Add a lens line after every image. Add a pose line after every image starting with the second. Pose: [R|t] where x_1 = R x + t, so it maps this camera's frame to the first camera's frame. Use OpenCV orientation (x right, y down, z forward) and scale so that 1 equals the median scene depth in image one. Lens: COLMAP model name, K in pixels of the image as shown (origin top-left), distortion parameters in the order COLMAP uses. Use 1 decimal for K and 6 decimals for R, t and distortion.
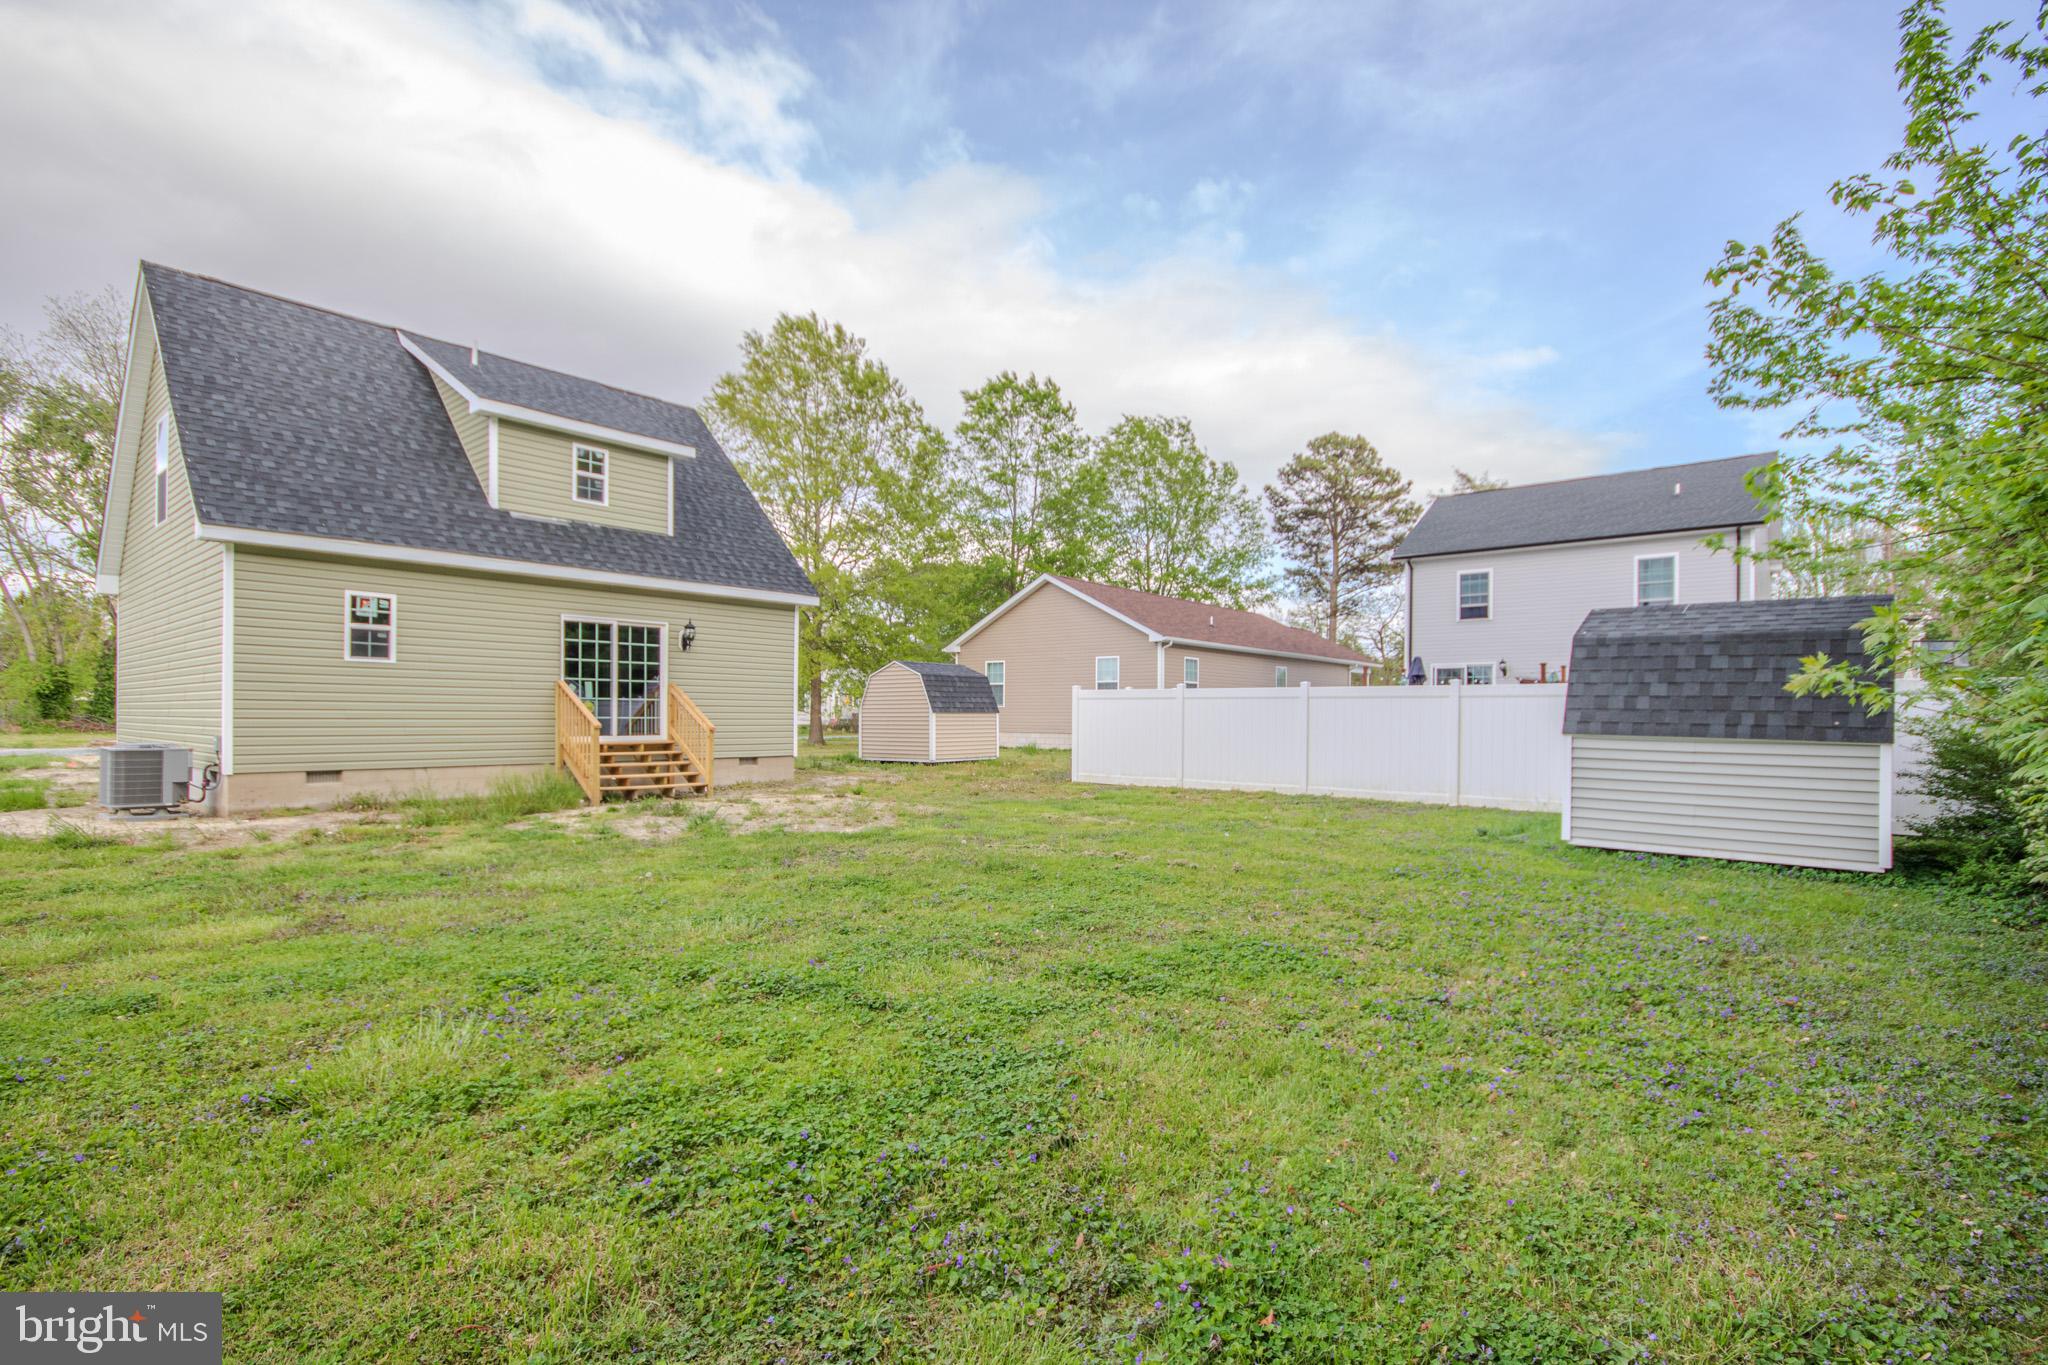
lens RADIAL K [[932.4, 0, 1039.1], [0, 932.4, 714.8], [0, 0, 1]] dist [-0.005683, -0.000714]
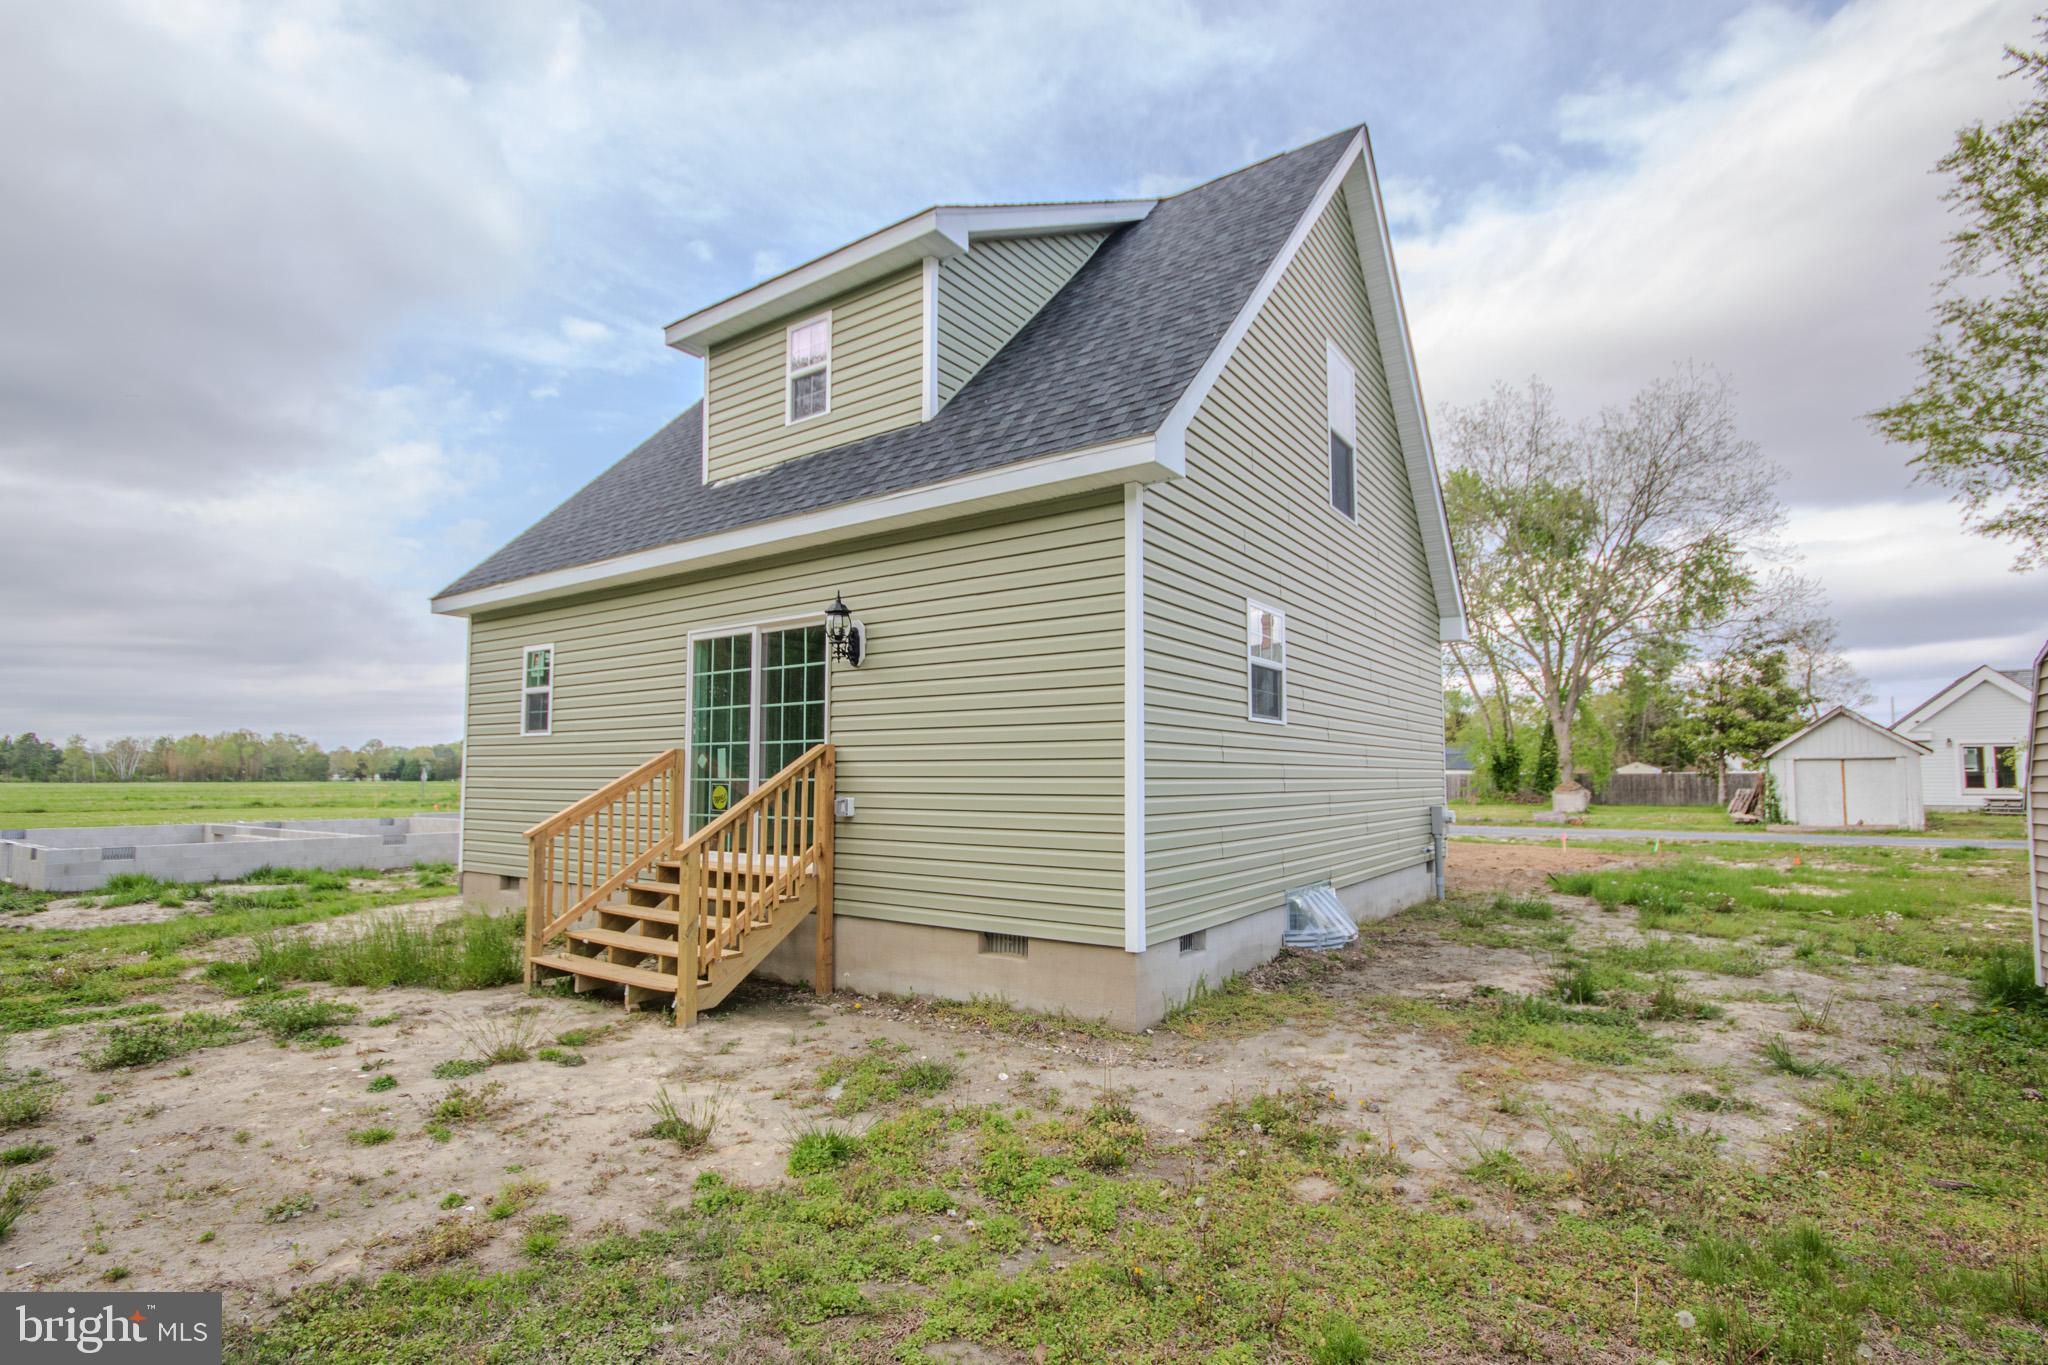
lens RADIAL K [[950.0, 0, 1025.6], [0, 950.0, 719.4], [0, 0, 1]] dist [-0.001606, -0.002152]
pose [[0.103173, -0.068916, -0.992273, 0.074628], [0.001278, 0.997605, -0.069153, -0.014558], [0.994663, 0.005867, 0.103014, 1.137267]]
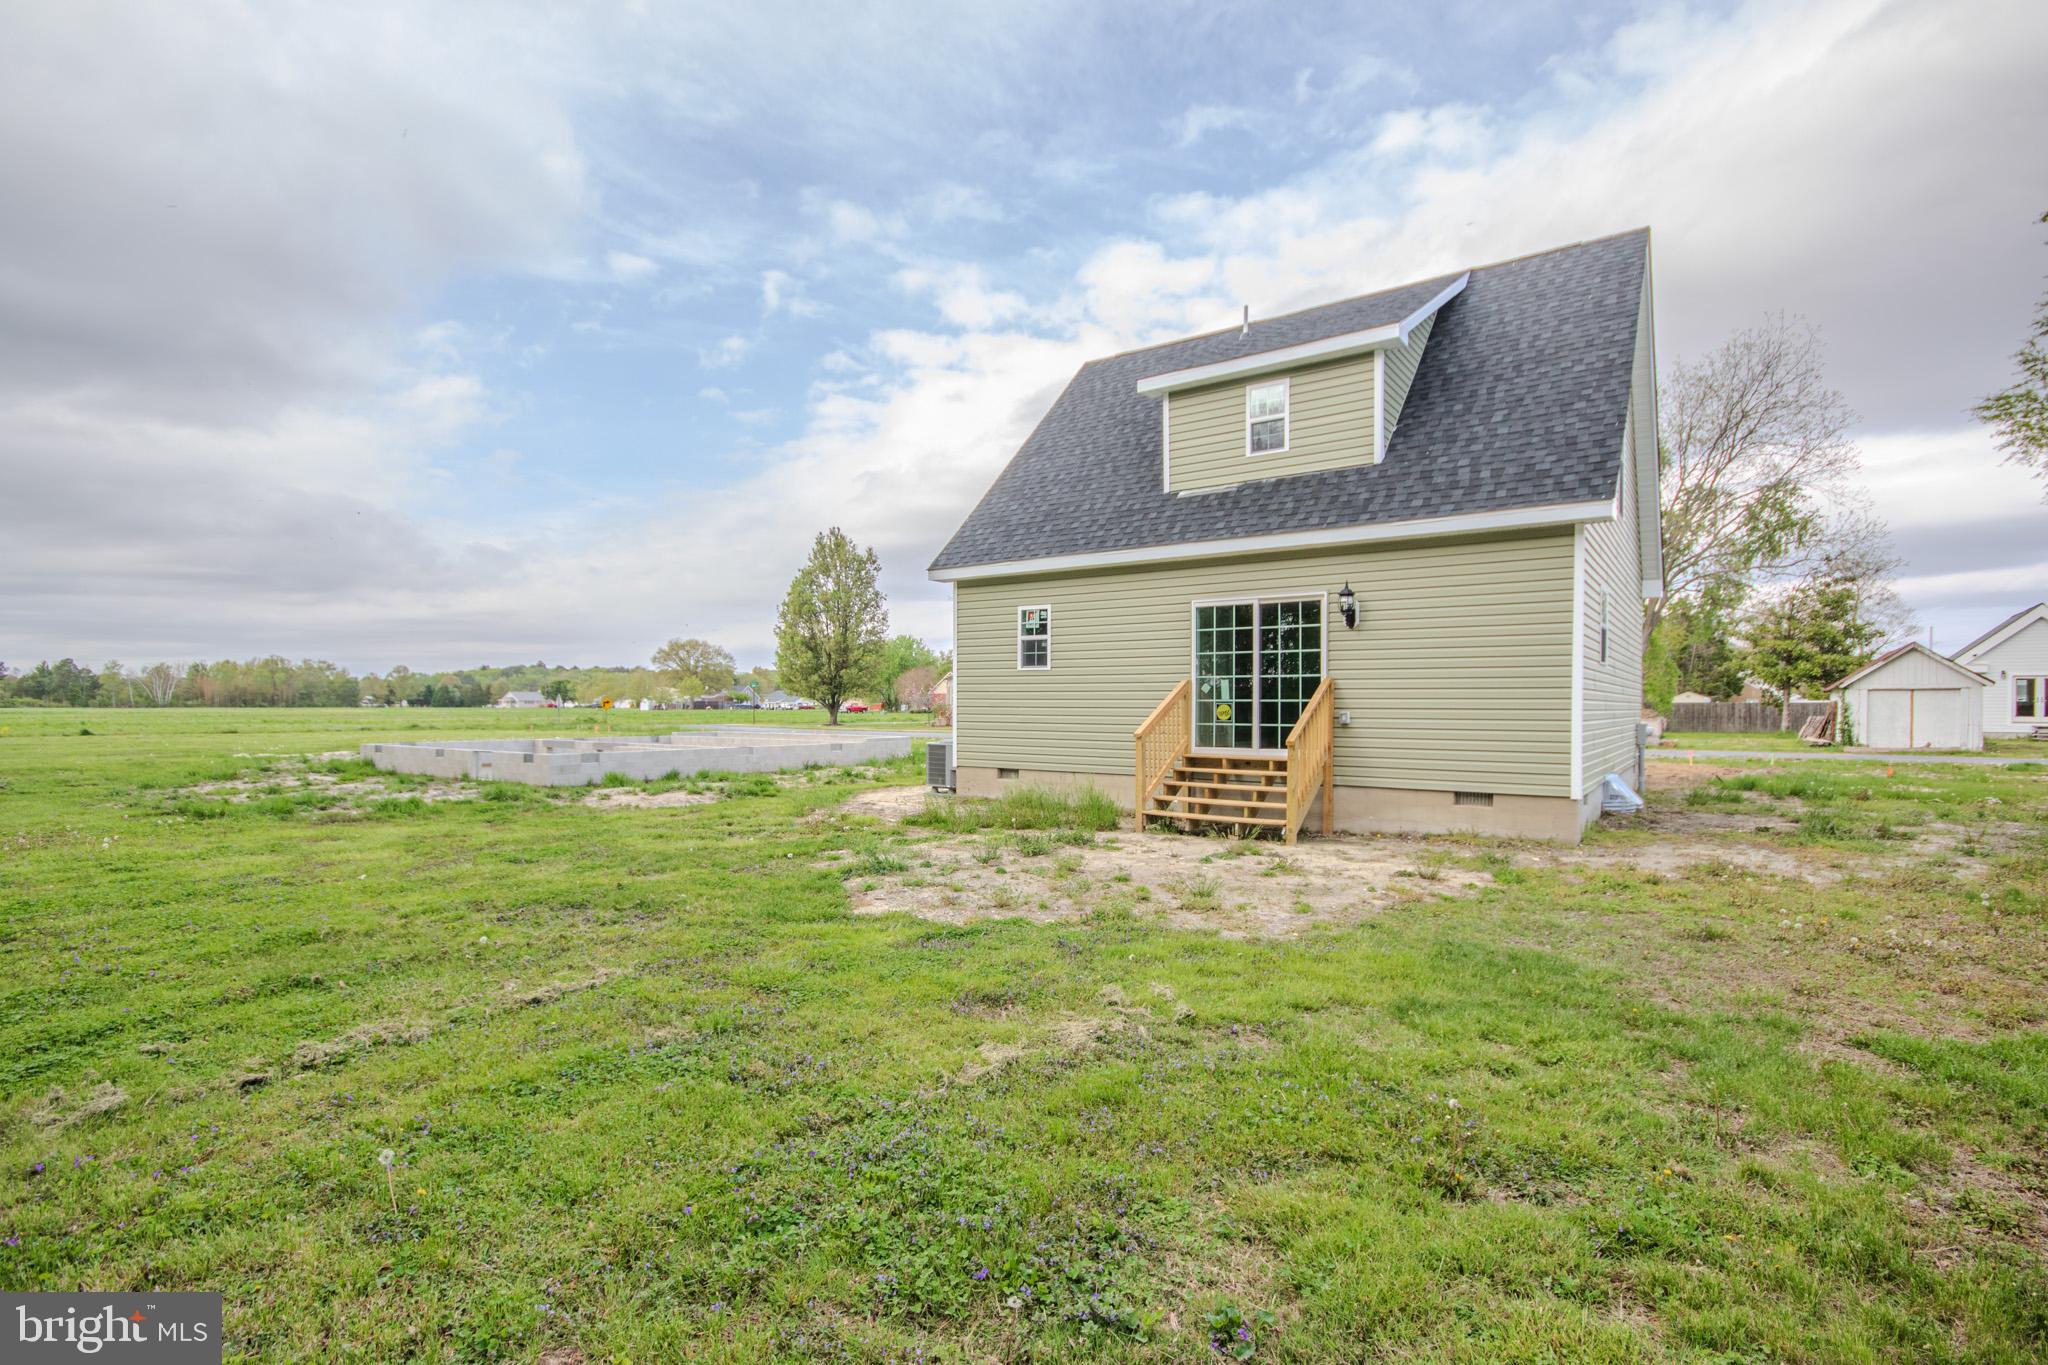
lens RADIAL K [[966.5, 0, 992.7], [0, 966.5, 694.7], [0, 0, 1]] dist [-0.011468, 0.000215]
pose [[0.073938, -0.019204, -0.997078, 0.338633], [-0.002381, 0.999808, -0.019434, -0.005577], [0.997260, 0.003811, 0.073879, 0.751717]]
